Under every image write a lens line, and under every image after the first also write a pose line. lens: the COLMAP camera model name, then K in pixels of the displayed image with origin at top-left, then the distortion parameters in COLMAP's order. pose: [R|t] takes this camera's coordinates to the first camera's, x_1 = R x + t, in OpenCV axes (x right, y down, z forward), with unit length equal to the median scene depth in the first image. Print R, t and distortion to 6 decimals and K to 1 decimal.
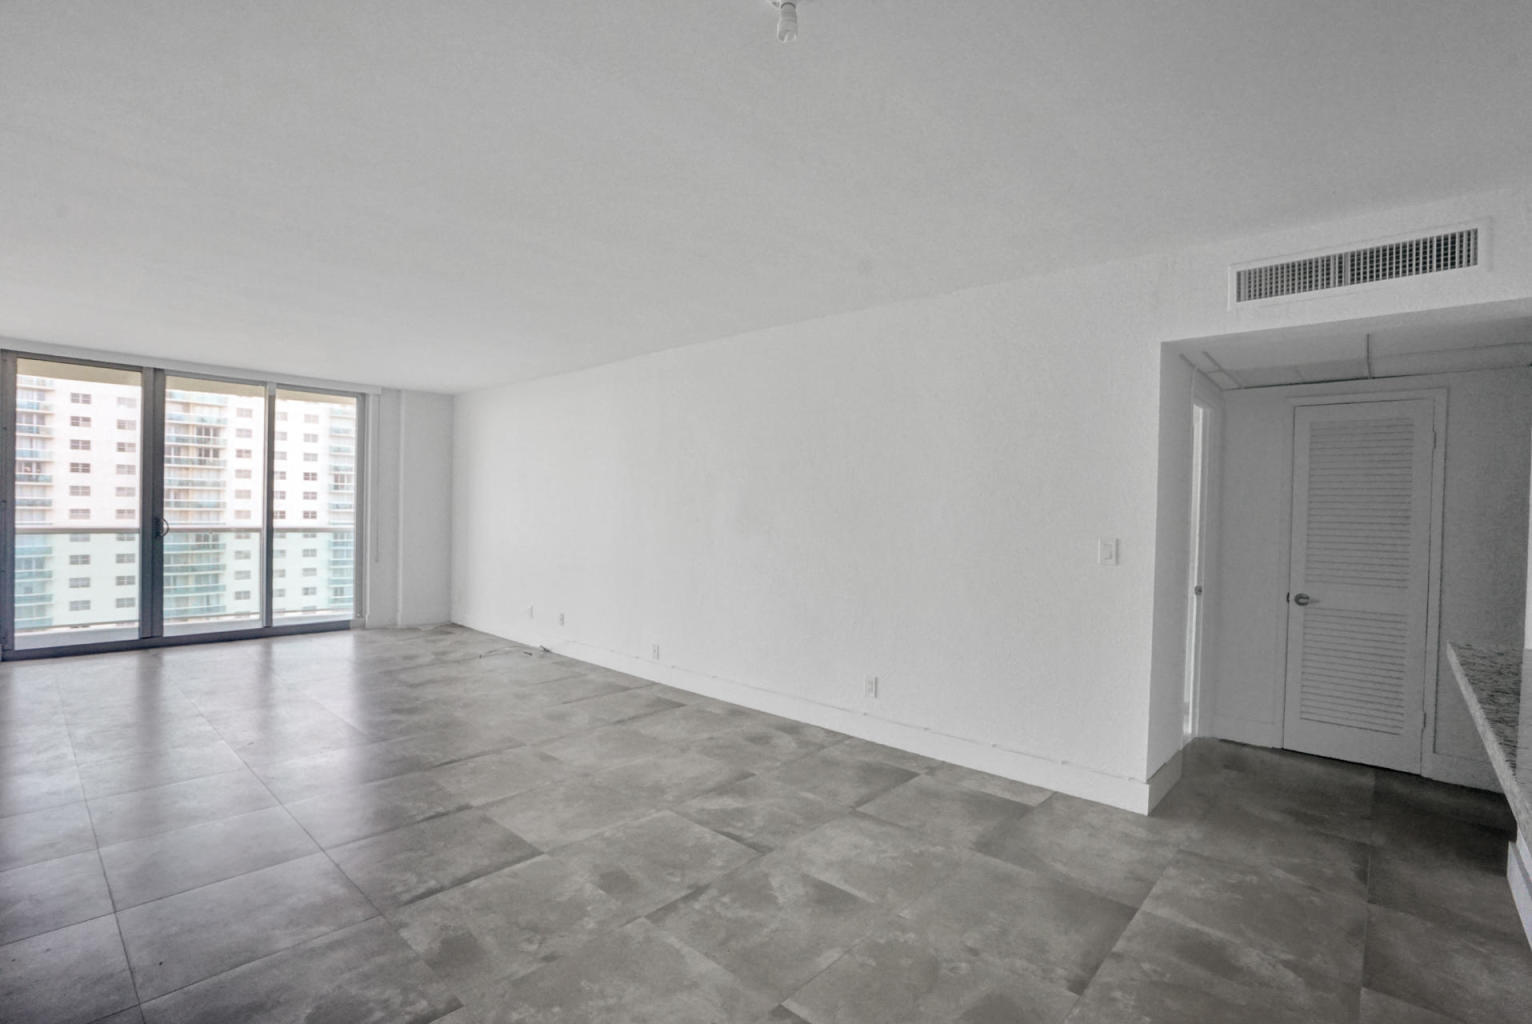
lens RADIAL K [[709.8, 0, 772.8], [0, 709.8, 517.4], [0, 0, 1]] dist [-0.052977, 0.018895]
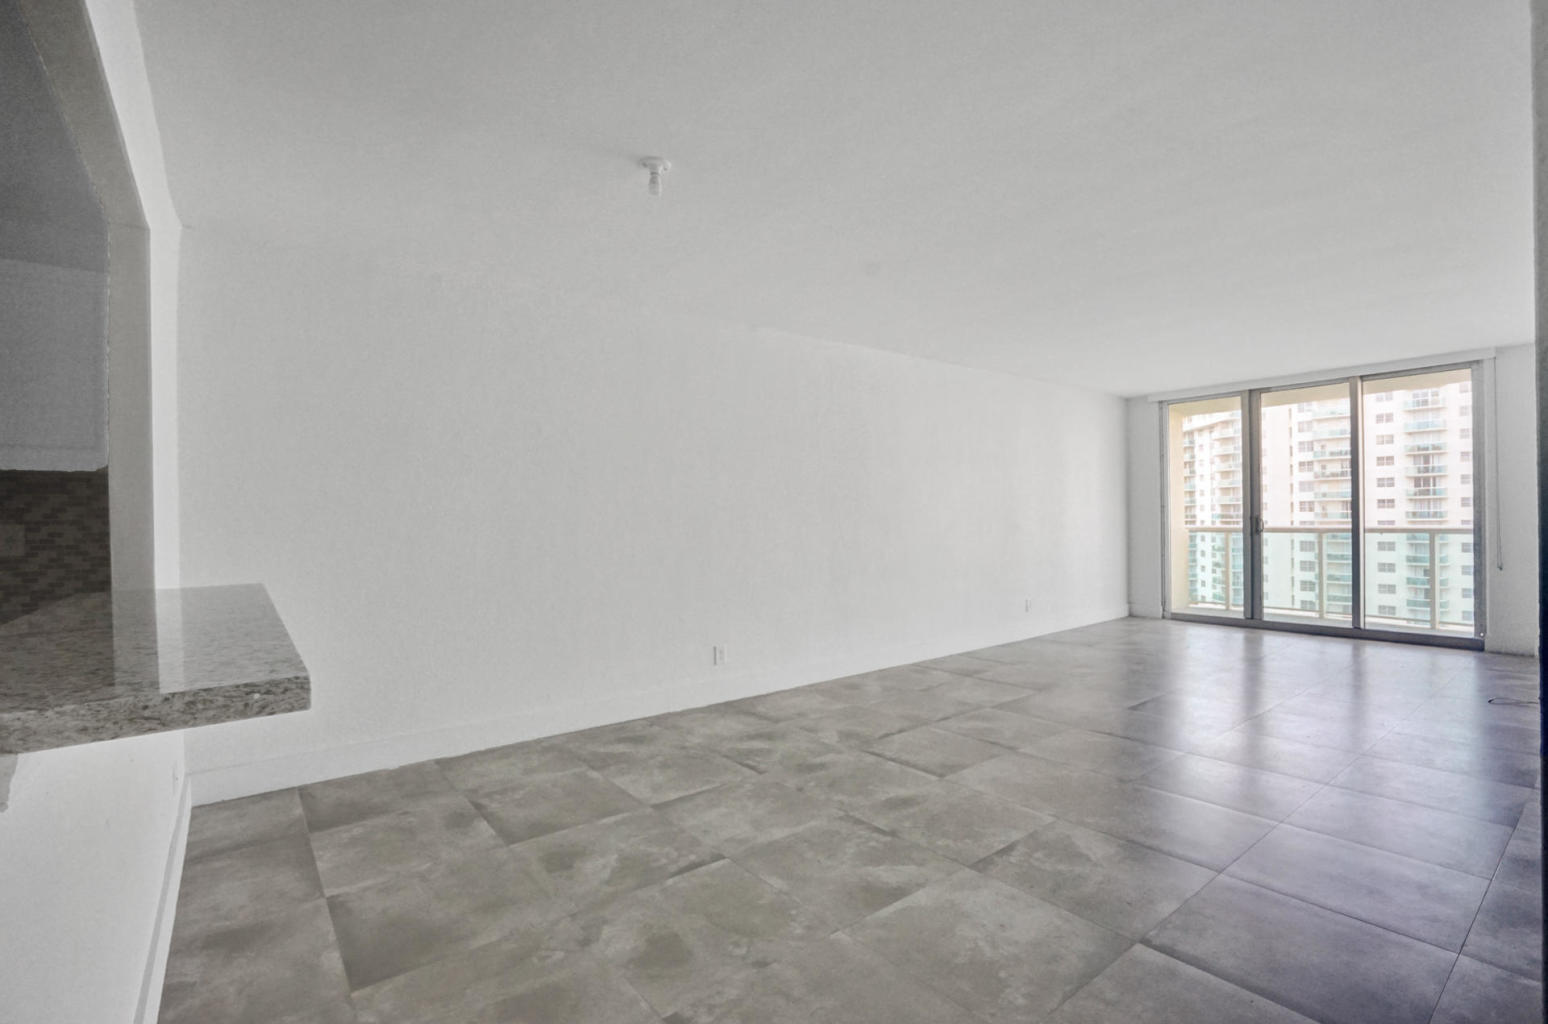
lens RADIAL K [[717.9, 0, 778.8], [0, 717.9, 517.2], [0, 0, 1]] dist [-0.053153, 0.017896]
pose [[-0.173598, -0.019718, -0.984619, 0.523891], [0.001169, 0.999795, -0.020228, 0.030129], [0.984816, -0.004663, -0.173539, 0.521463]]
